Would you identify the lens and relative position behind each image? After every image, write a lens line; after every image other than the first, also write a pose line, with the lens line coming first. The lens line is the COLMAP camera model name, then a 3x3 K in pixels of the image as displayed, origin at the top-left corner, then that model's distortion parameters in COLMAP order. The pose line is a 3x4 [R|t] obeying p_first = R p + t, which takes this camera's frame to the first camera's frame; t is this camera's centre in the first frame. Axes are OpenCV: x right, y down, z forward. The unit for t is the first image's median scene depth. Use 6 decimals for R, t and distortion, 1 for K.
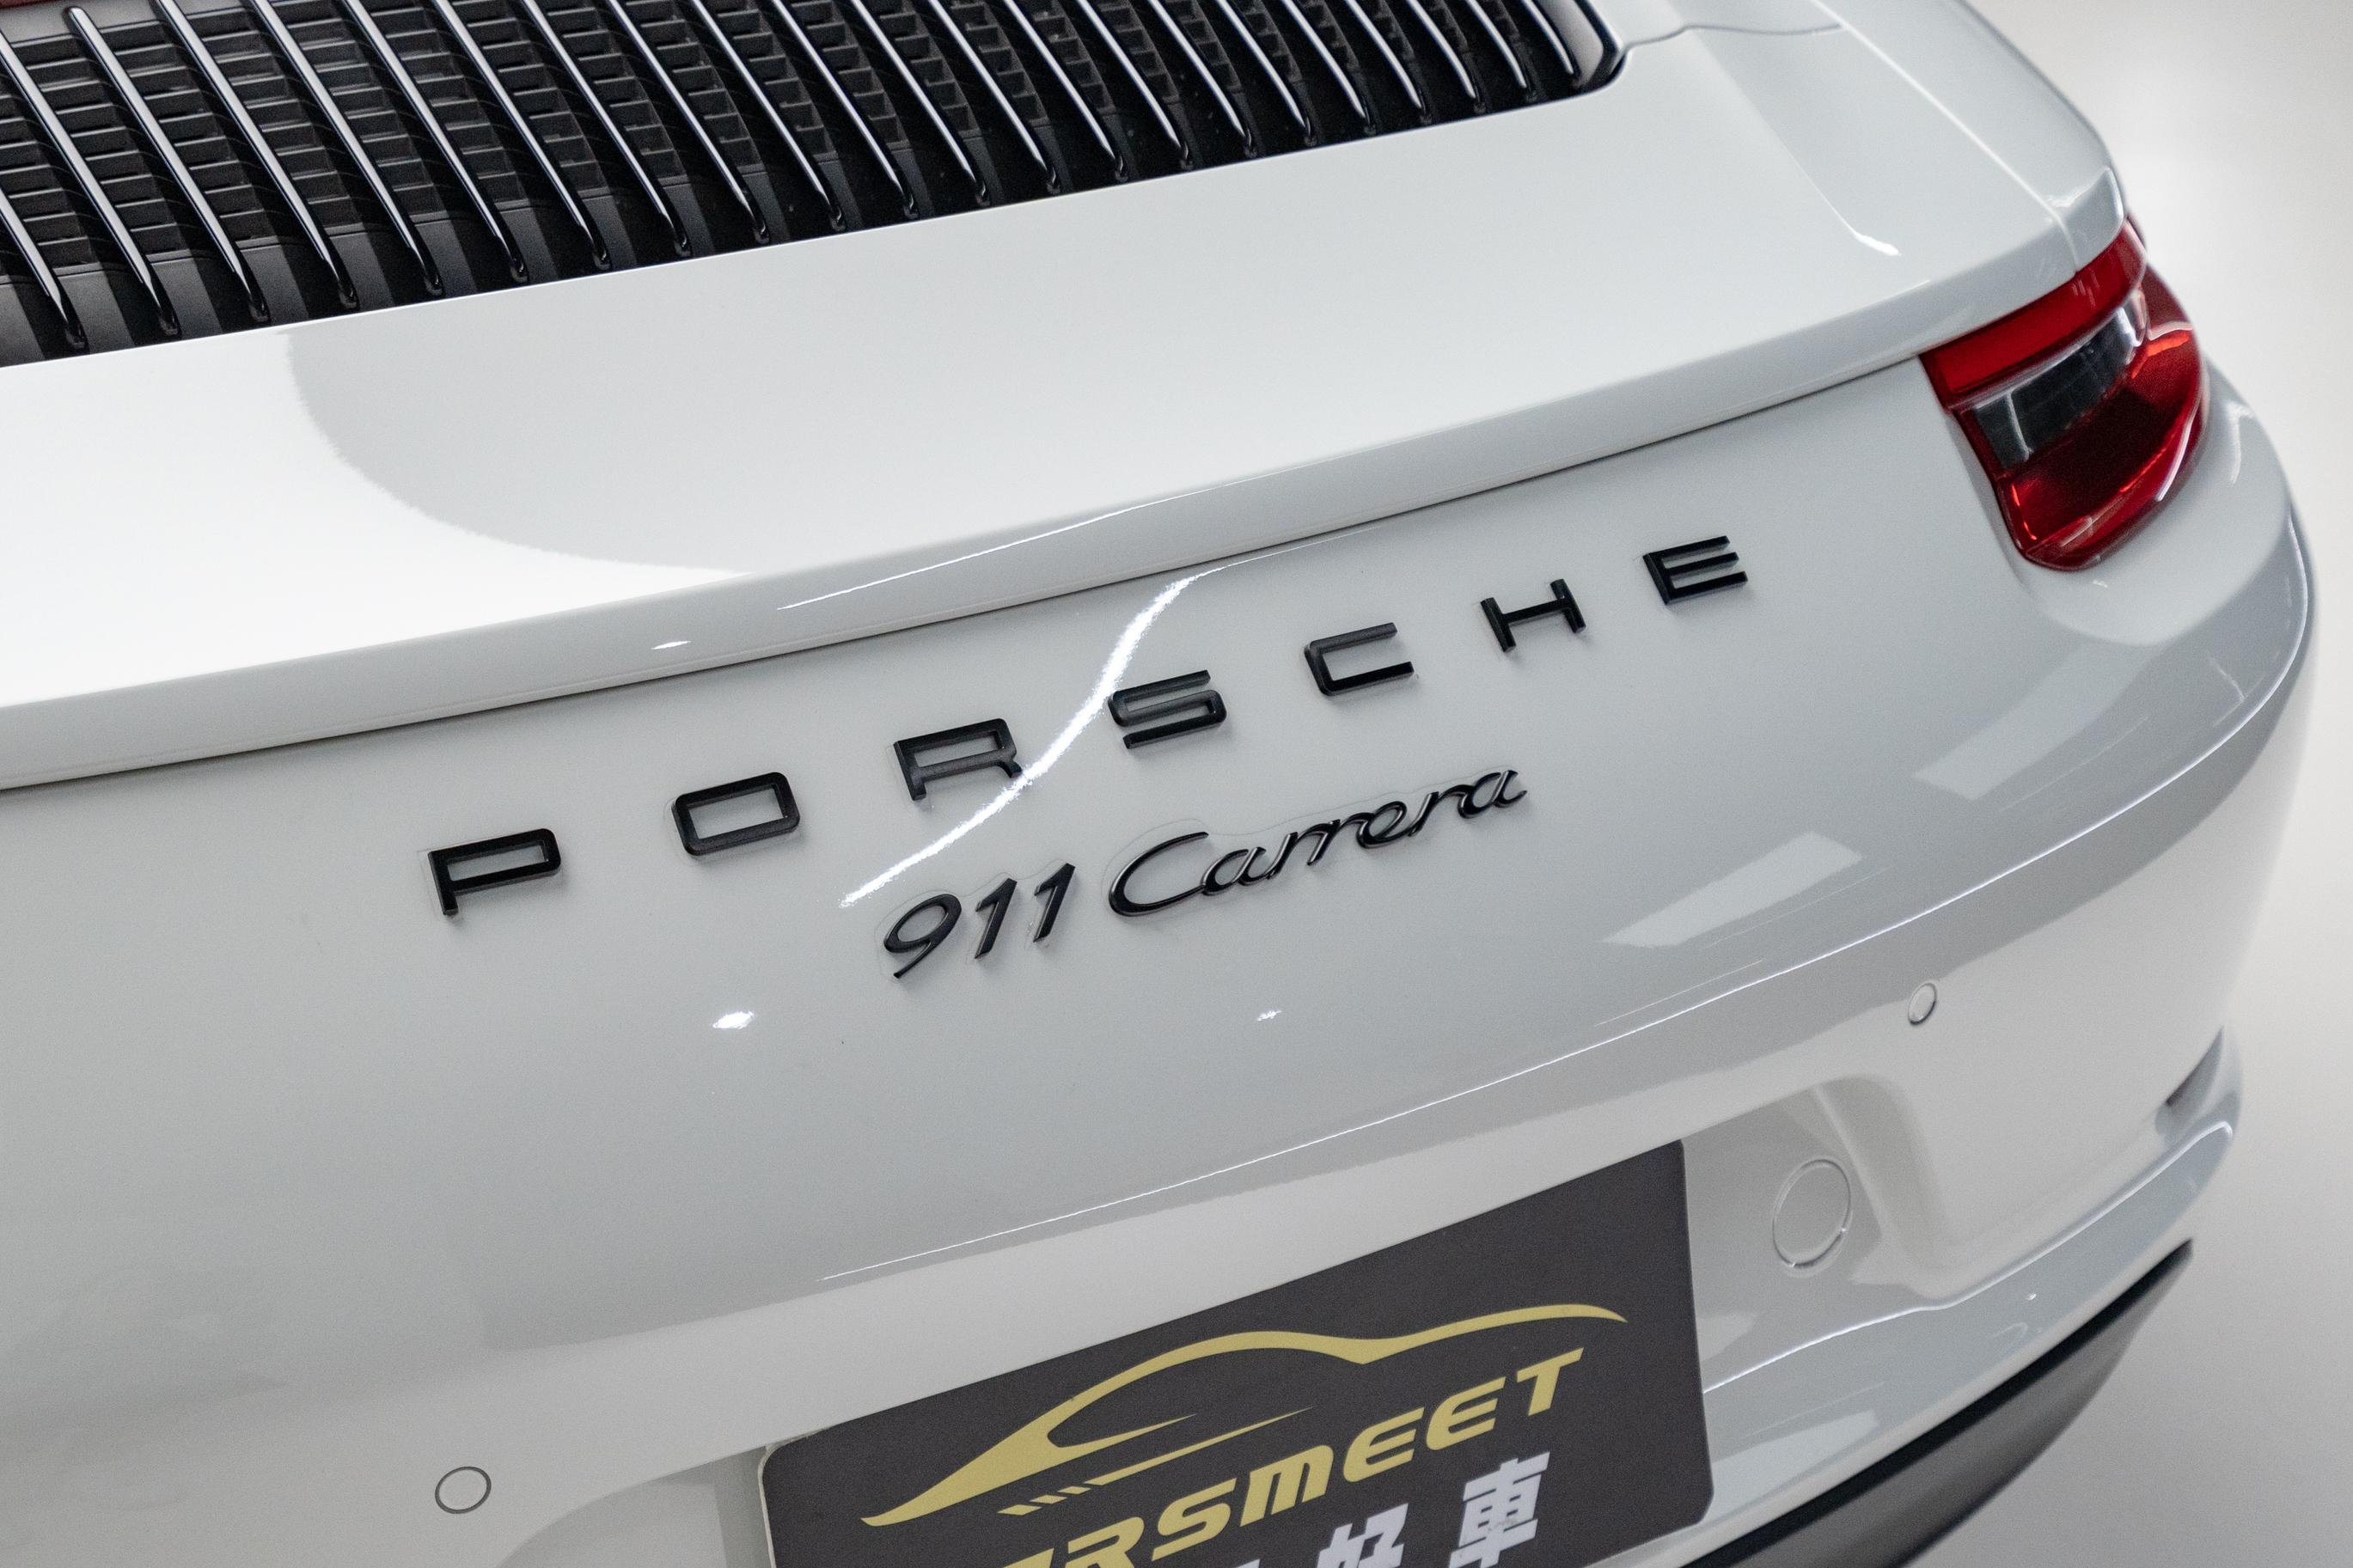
lens RADIAL K [[3423.6, 0, 1178.3], [0, 3423.6, 787.3], [0, 0, 1]] dist [-0.025557, 0.000000]
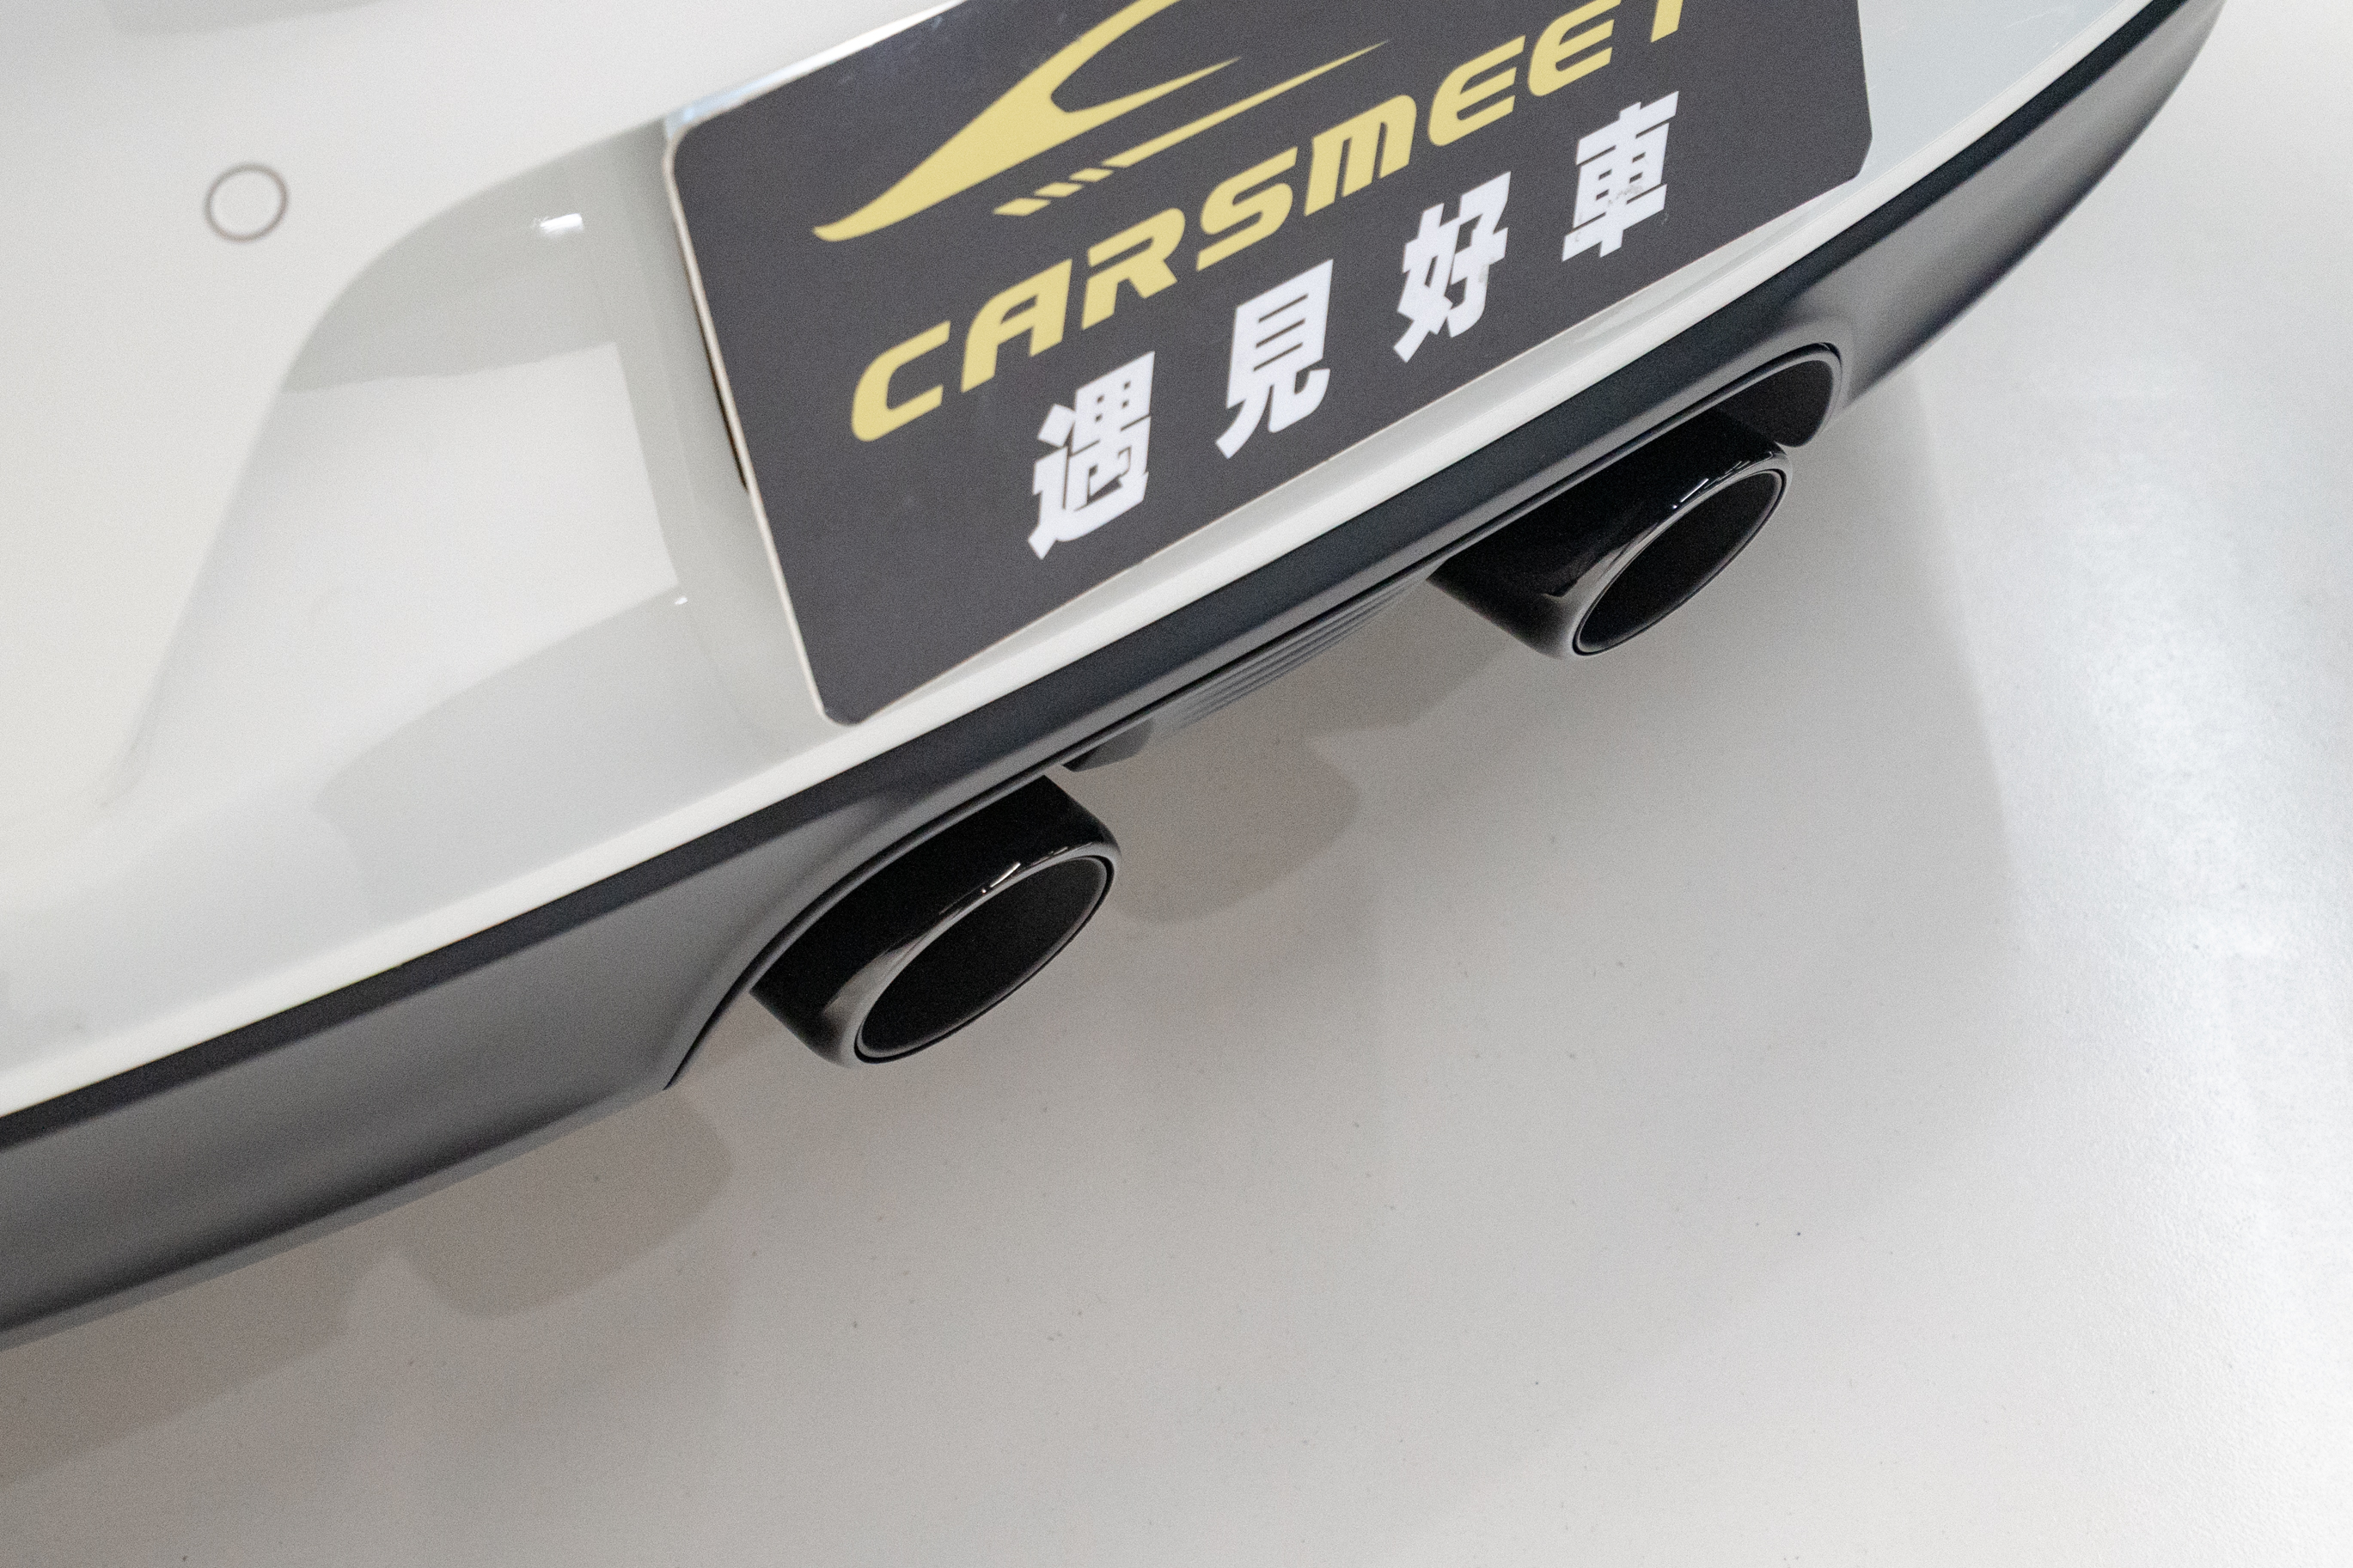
lens RADIAL K [[3409.1, 0, 1176.8], [0, 3409.1, 786.9], [0, 0, 1]] dist [0.062252, 0.000000]
pose [[0.988878, -0.124157, 0.081882, -0.083835], [0.096087, 0.953564, 0.285453, 0.119468], [-0.113521, -0.274410, 0.954888, 0.263544]]
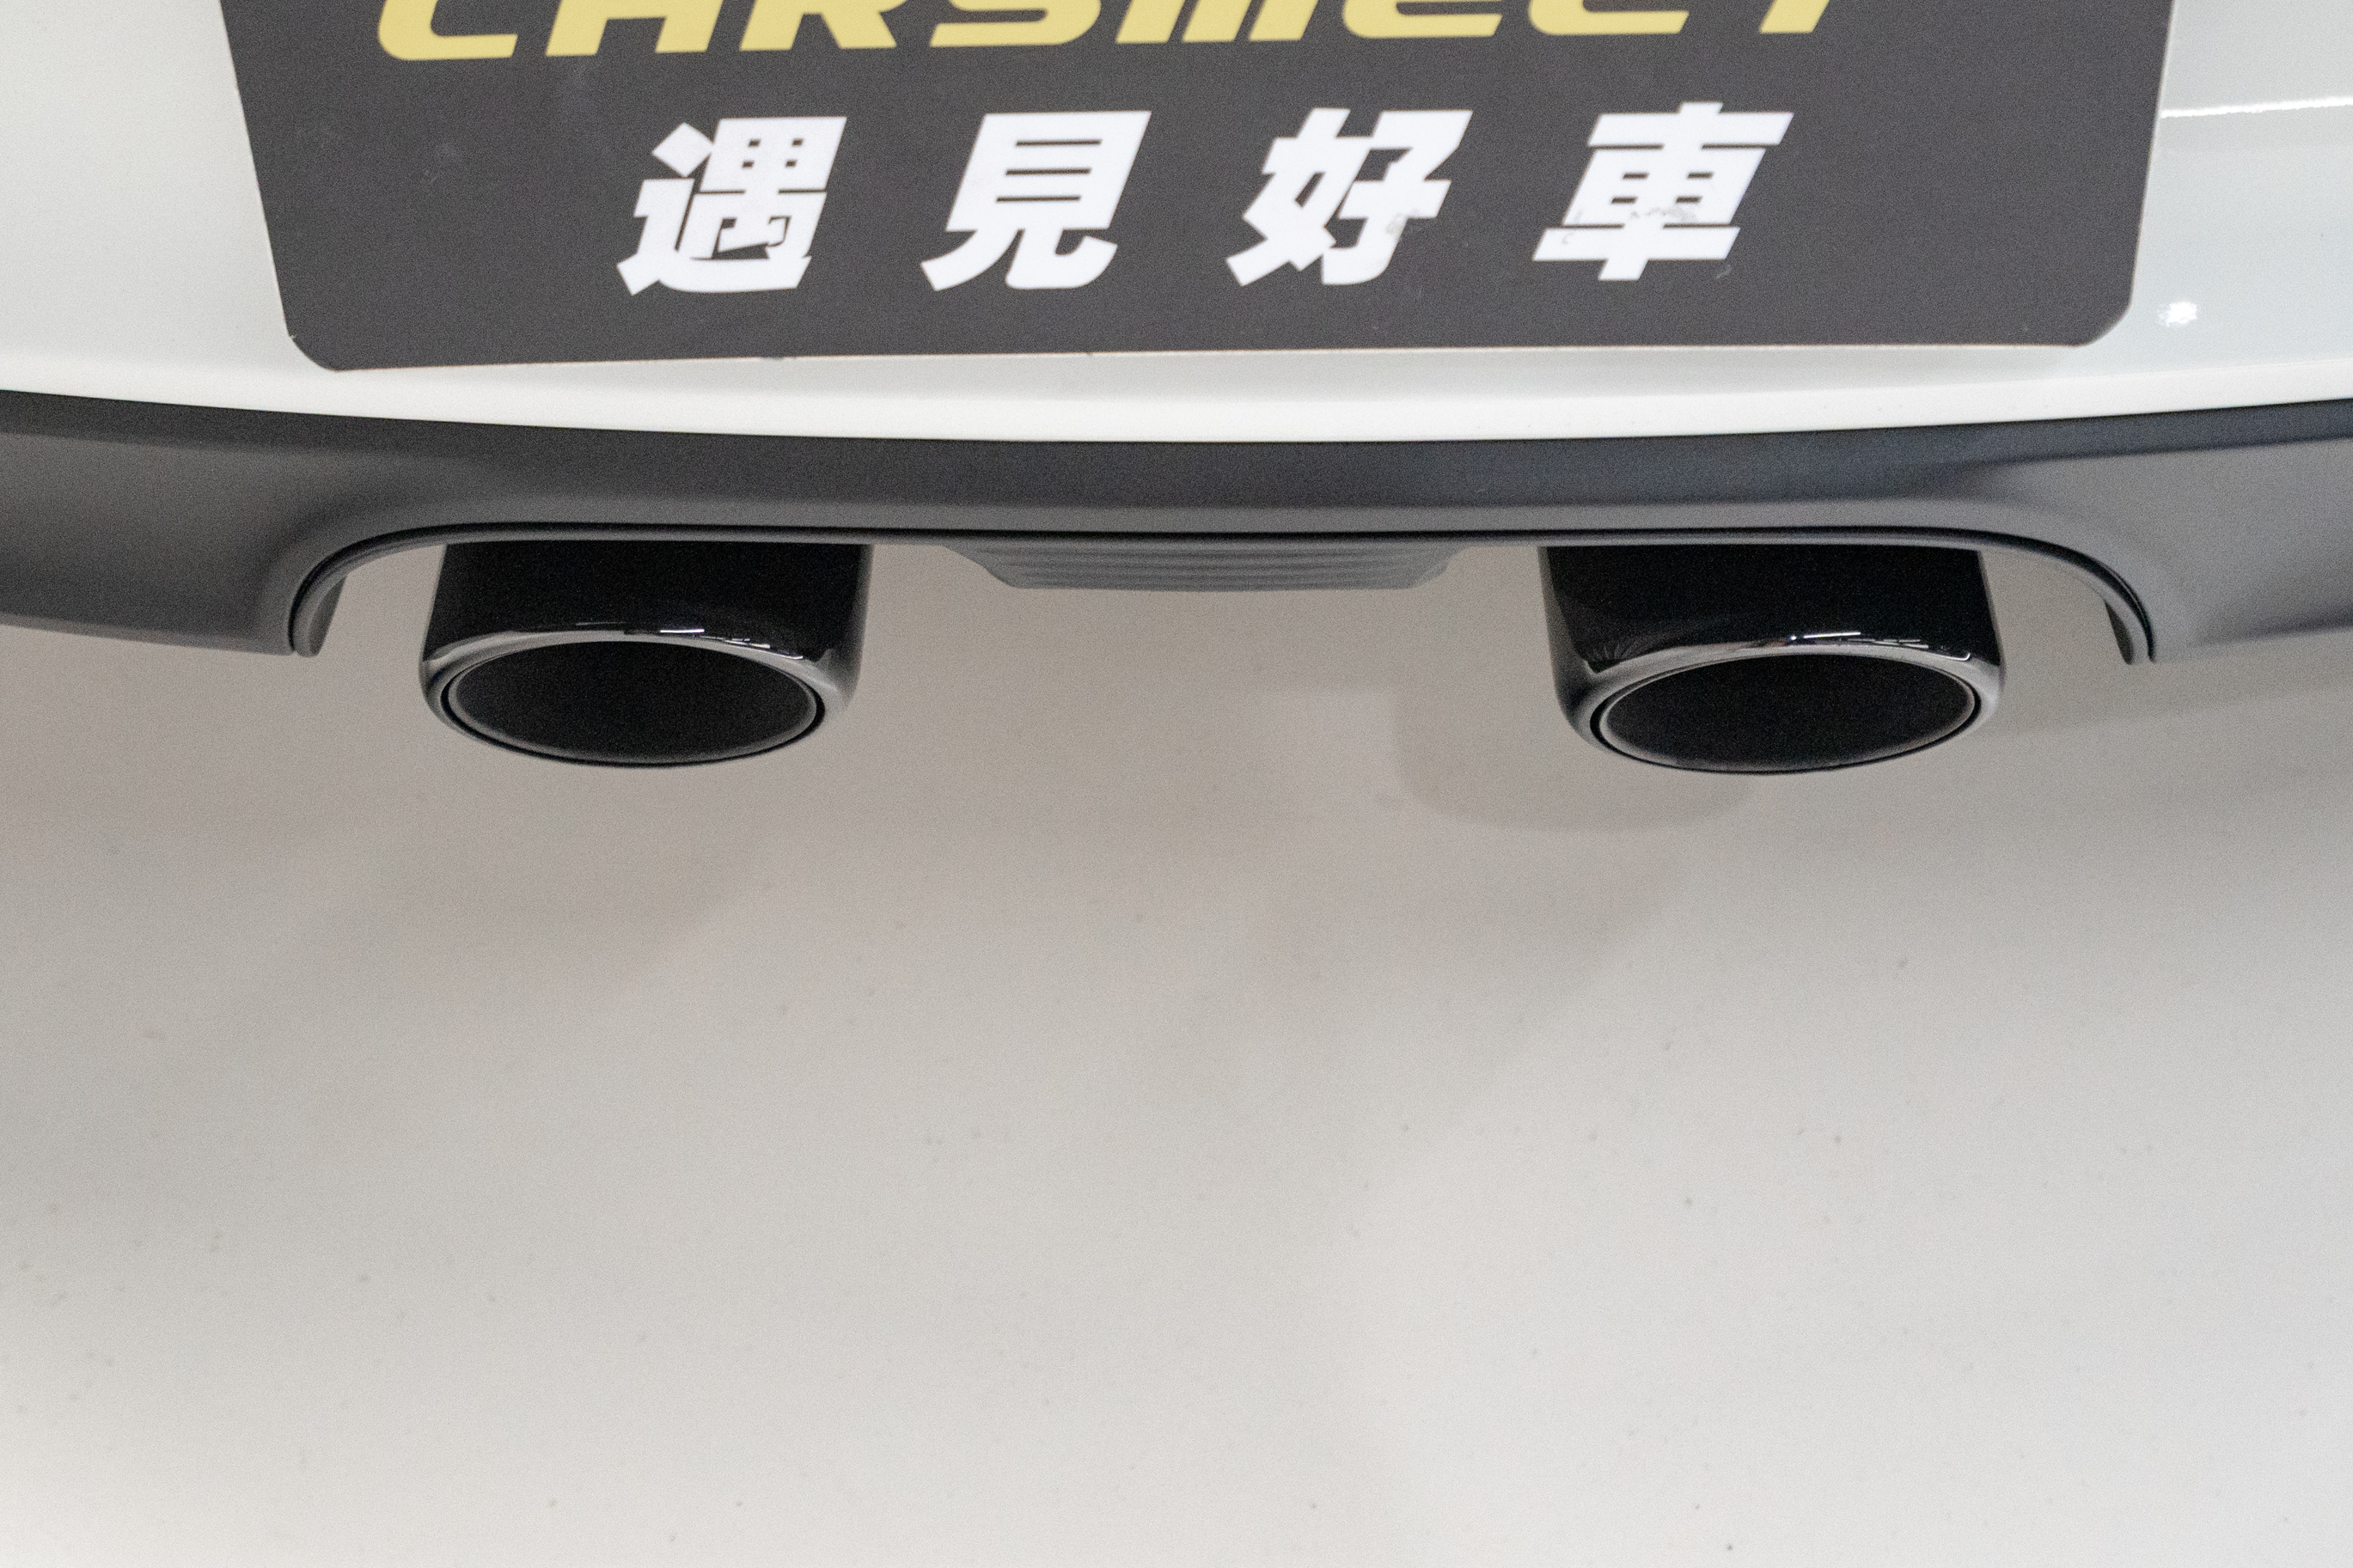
lens RADIAL K [[3409.1, 0, 1173.1], [0, 3409.1, 803.1], [0, 0, 1]] dist [0.062252, 0.000000]
pose [[0.854538, 0.395961, -0.336125, 0.254690], [-0.212361, 0.856952, 0.469613, 0.061156], [0.473992, -0.329922, 0.816384, 0.511888]]
